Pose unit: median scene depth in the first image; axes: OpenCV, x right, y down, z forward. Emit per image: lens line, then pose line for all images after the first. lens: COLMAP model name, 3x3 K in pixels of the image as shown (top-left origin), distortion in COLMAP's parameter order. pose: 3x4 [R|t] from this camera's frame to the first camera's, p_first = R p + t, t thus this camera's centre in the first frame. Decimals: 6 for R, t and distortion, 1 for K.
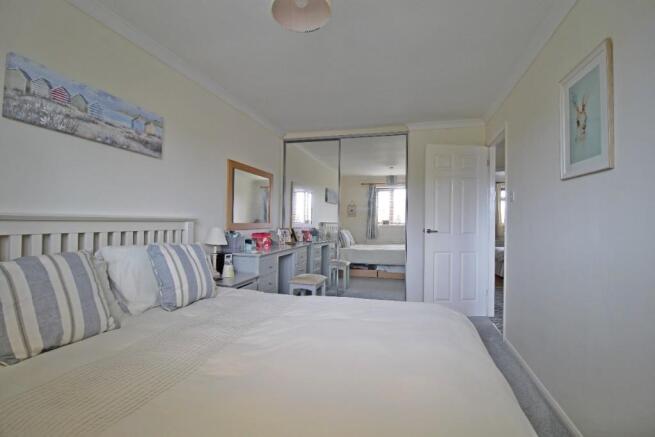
lens RADIAL K [[301.6, 0, 328.0], [0, 301.6, 217.2], [0, 0, 1]] dist [-0.004143, -0.004904]
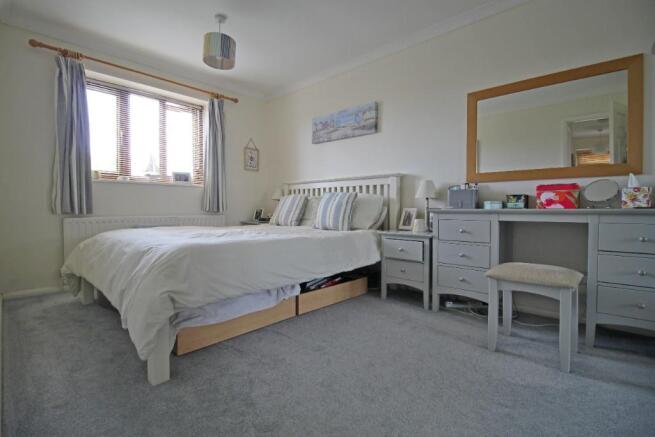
lens RADIAL K [[301.6, 0, 327.7], [0, 301.6, 216.3], [0, 0, 1]] dist [-0.004143, -0.004904]
pose [[-0.448678, 0.008289, -0.893655, 0.815248], [0.003609, 0.999966, 0.007463, 0.184000], [0.893686, 0.000124, -0.448692, 1.519395]]
